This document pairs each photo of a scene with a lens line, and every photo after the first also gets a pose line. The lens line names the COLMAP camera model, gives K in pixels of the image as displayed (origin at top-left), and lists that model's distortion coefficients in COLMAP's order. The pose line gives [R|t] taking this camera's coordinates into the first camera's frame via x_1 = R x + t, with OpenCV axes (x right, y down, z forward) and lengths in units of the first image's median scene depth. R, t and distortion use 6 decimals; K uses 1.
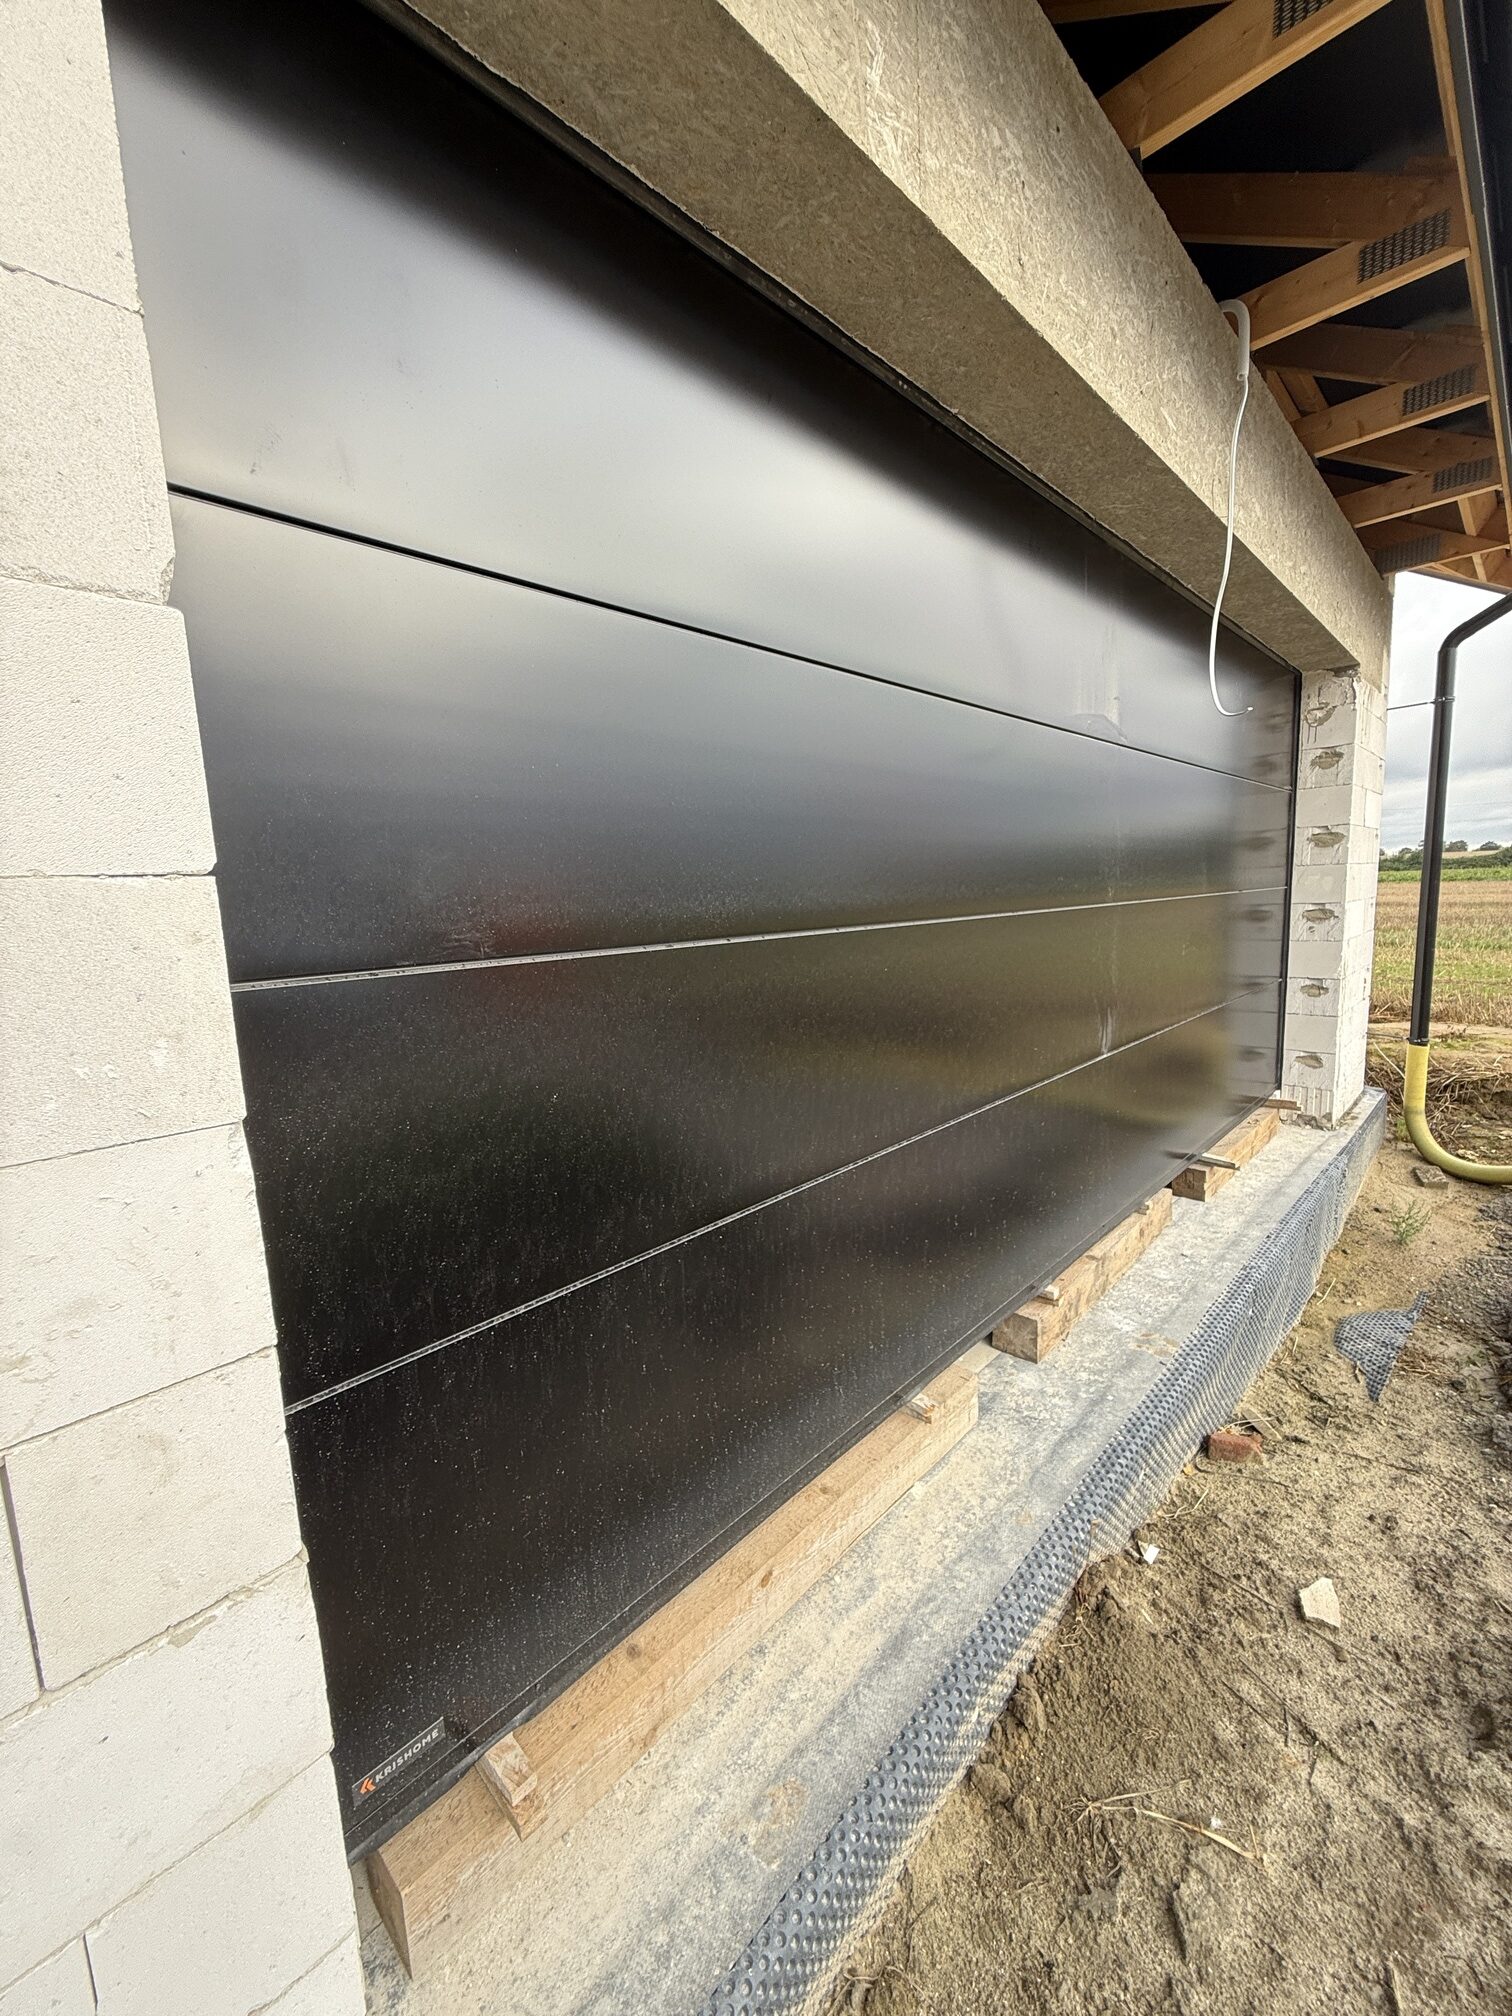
lens RADIAL K [[812.6, 0, 757.7], [0, 812.6, 1001.7], [0, 0, 1]] dist [0.001264, 0.000121]
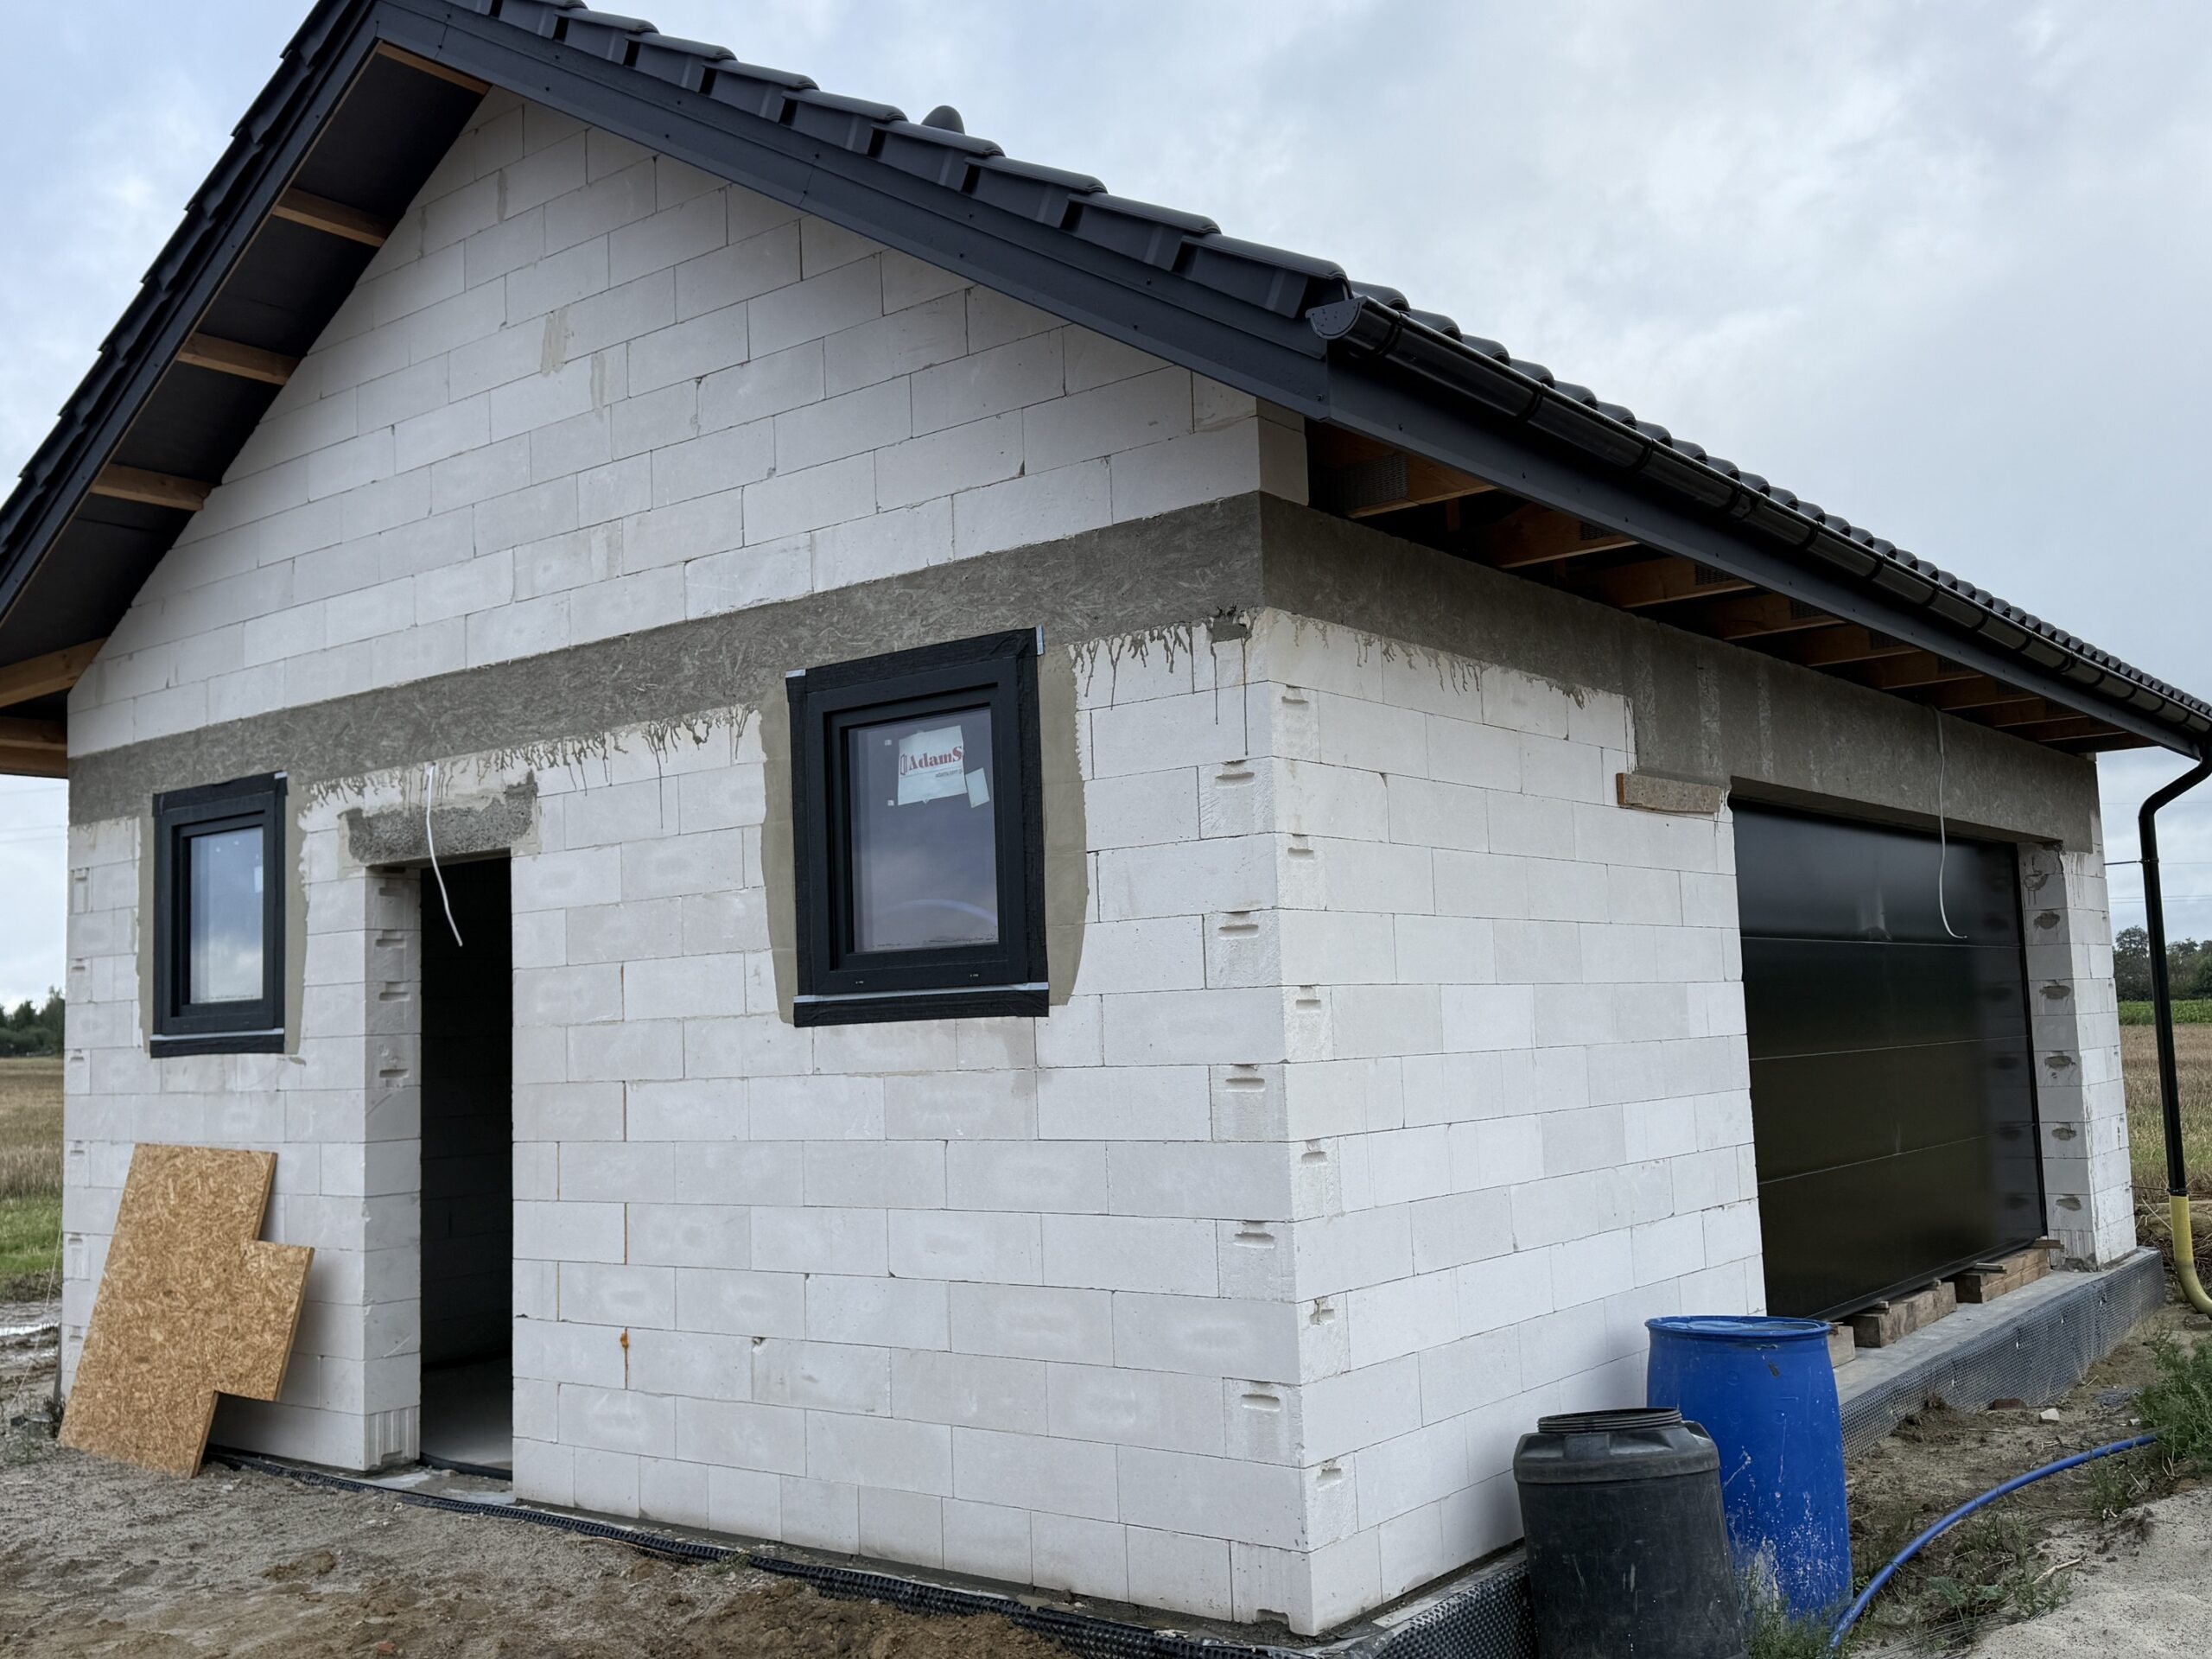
lens RADIAL K [[2087.2, 0, 1103.5], [0, 2087.2, 827.3], [0, 0, 1]] dist [0.021887, 0.000000]
pose [[0.993543, 0.016699, 0.112222, -0.847321], [0.010418, 0.971503, -0.236798, 0.227388], [-0.112979, 0.236438, 0.965056, -1.547389]]
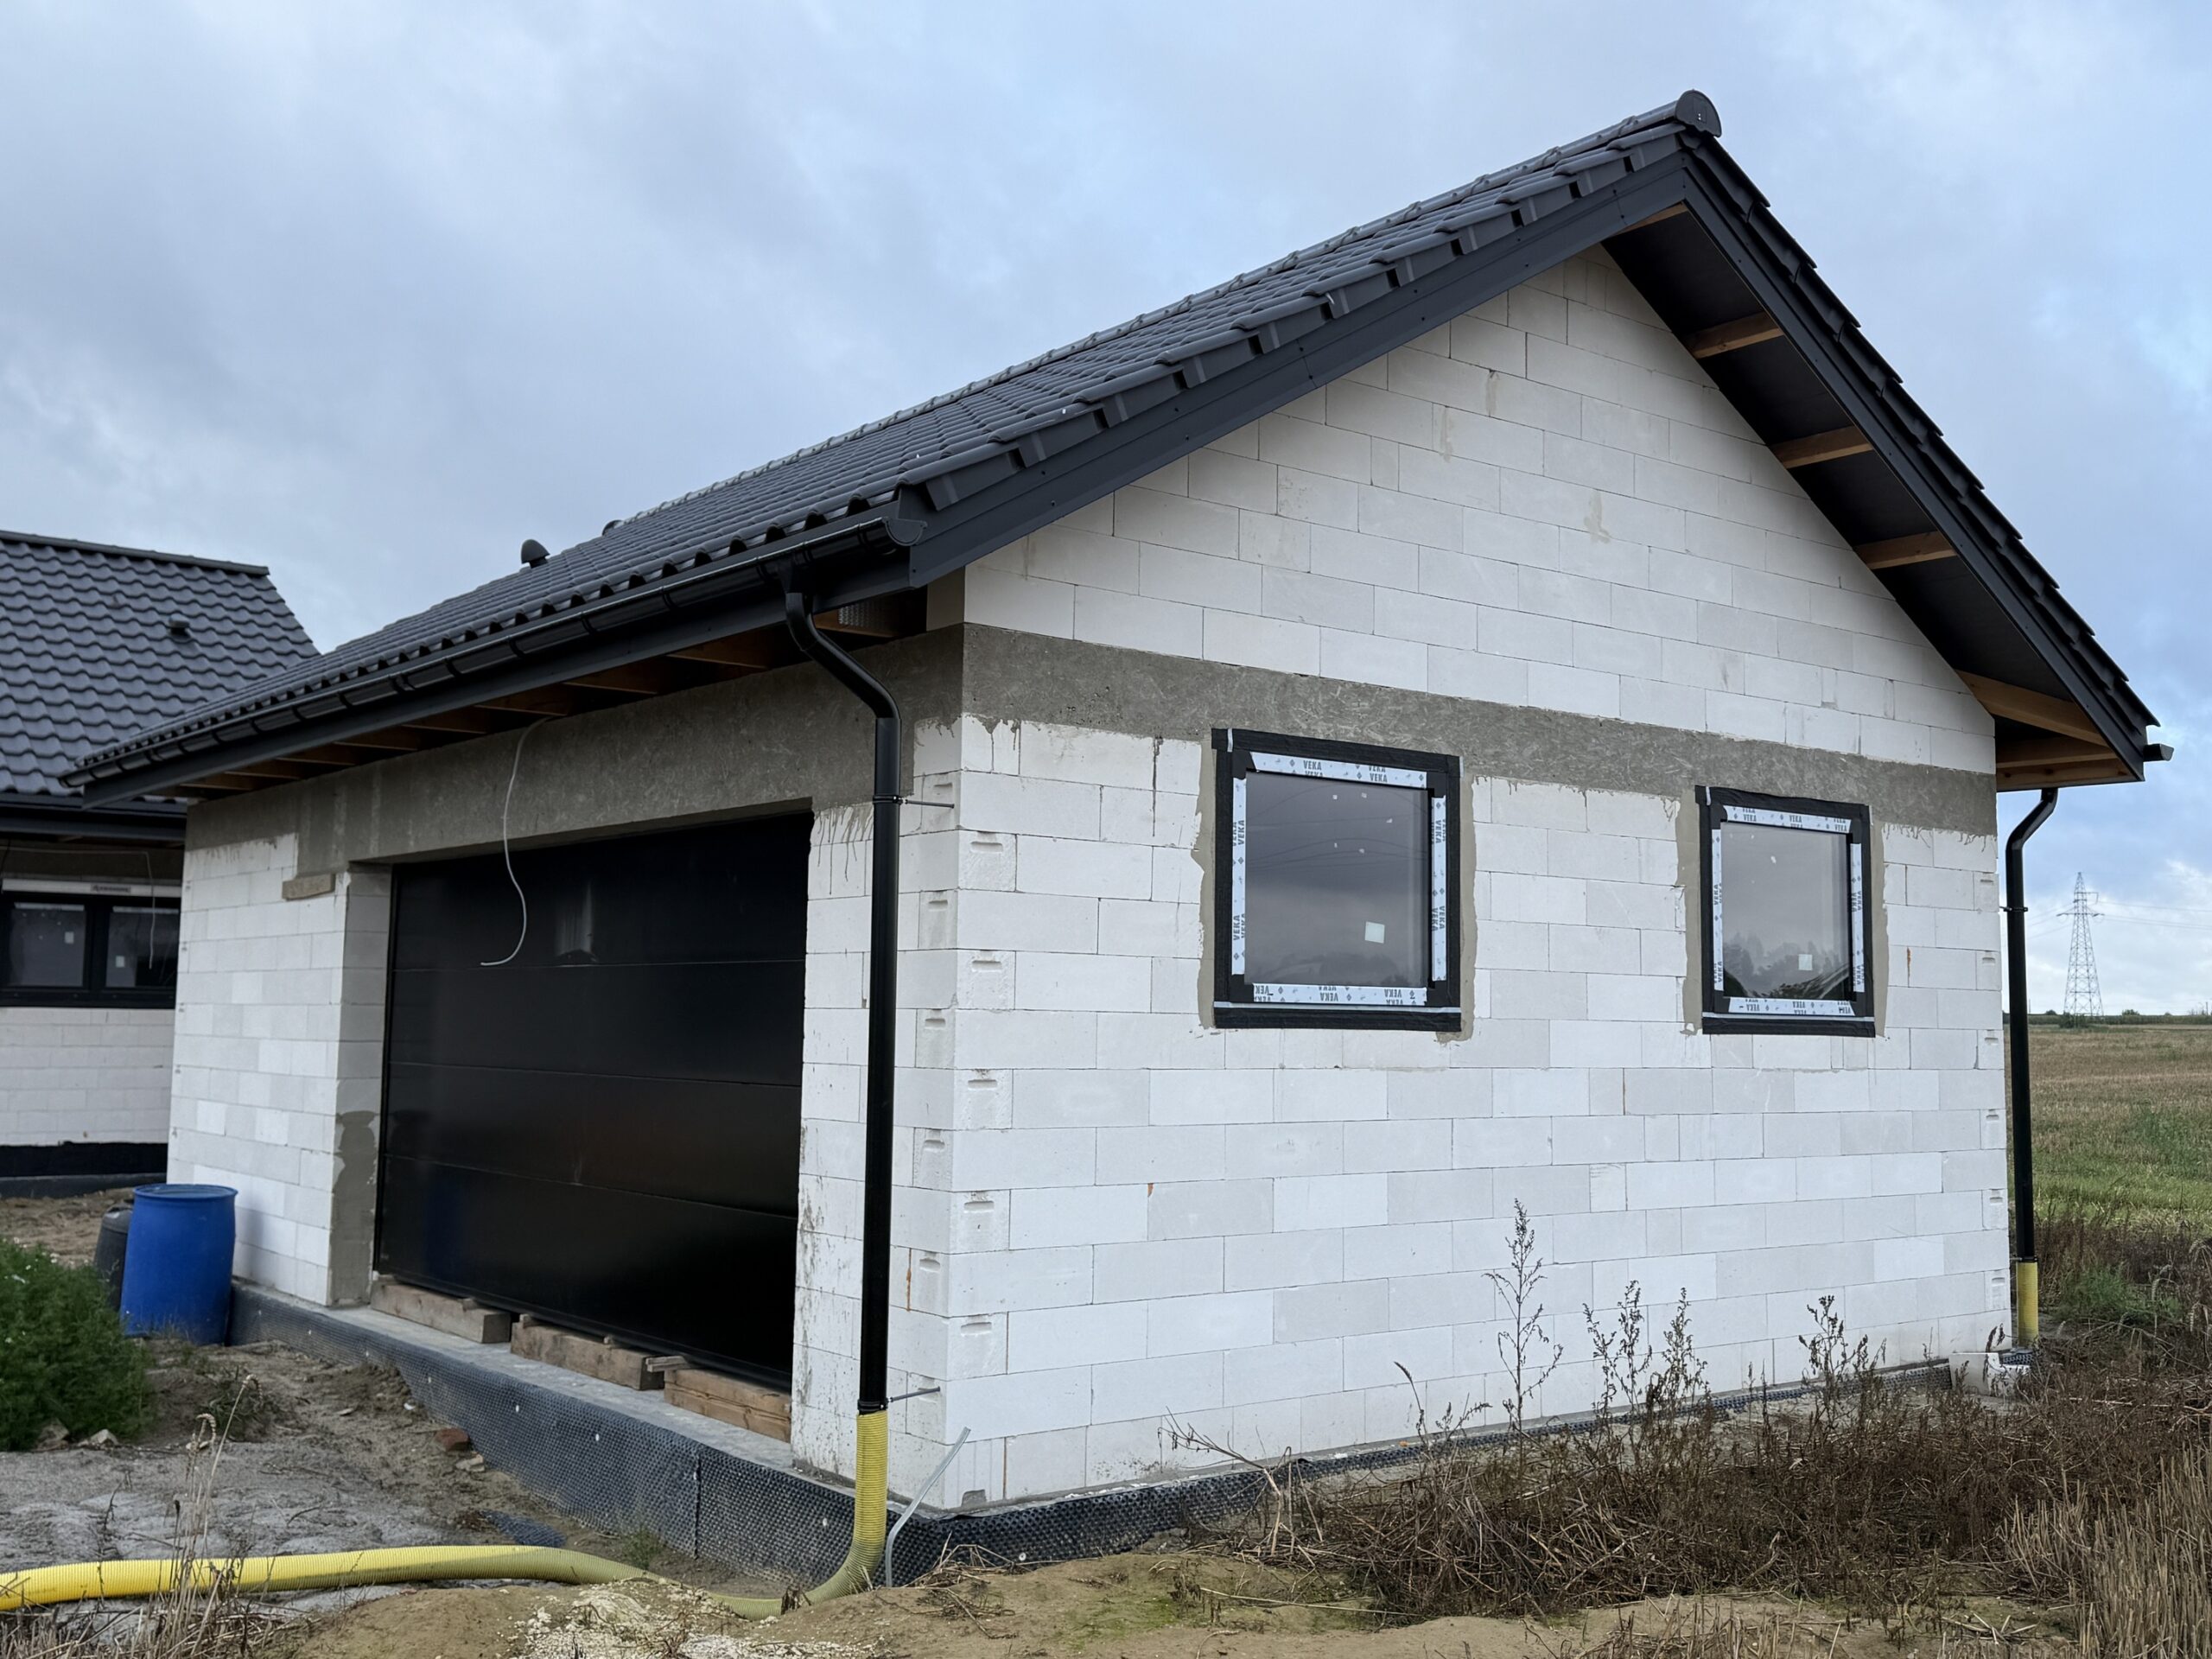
lens RADIAL K [[2179.8, 0, 1104.1], [0, 2179.8, 832.3], [0, 0, 1]] dist [-0.022915, 0.000000]
pose [[0.129593, 0.144942, 0.980917, -2.347419], [0.126036, 0.978827, -0.161284, 0.137434], [-0.983525, 0.144532, 0.108581, -0.361044]]
